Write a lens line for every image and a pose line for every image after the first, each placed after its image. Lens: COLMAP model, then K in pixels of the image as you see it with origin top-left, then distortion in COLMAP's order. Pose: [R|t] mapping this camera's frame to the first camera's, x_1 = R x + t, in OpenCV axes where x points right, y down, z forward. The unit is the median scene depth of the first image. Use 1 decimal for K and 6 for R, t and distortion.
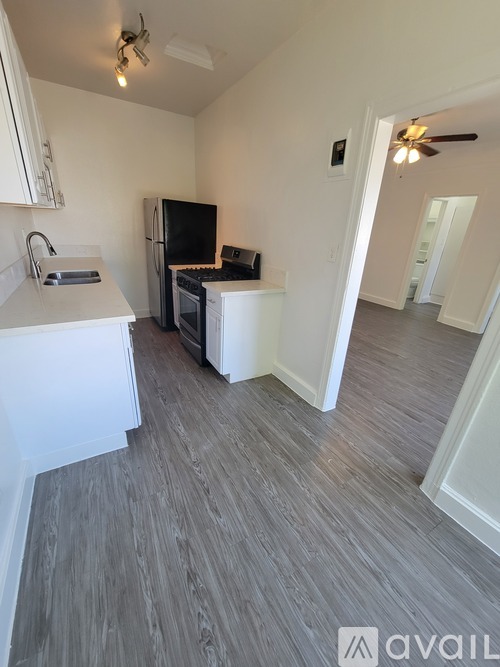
lens RADIAL K [[272.0, 0, 248.4], [0, 272.0, 334.3], [0, 0, 1]] dist [-0.003741, -0.000412]
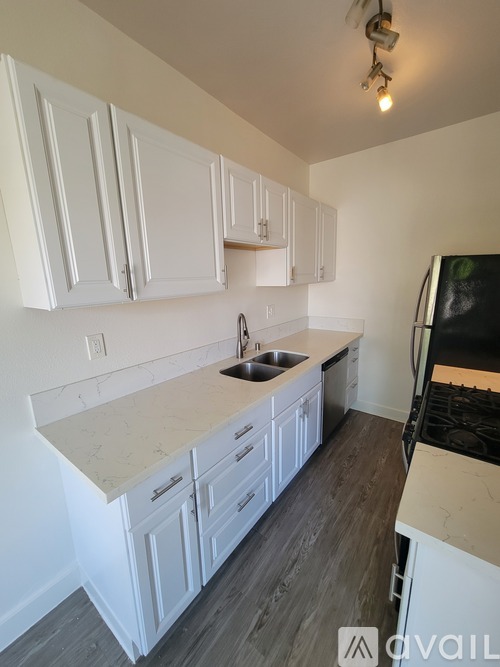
lens RADIAL K [[272.0, 0, 251.0], [0, 272.0, 333.9], [0, 0, 1]] dist [-0.003741, -0.000412]
pose [[0.399065, 0.127926, -0.907955, 0.076014], [-0.303993, 0.952674, 0.000615, -0.242922], [0.865064, 0.275766, 0.419067, 0.498018]]
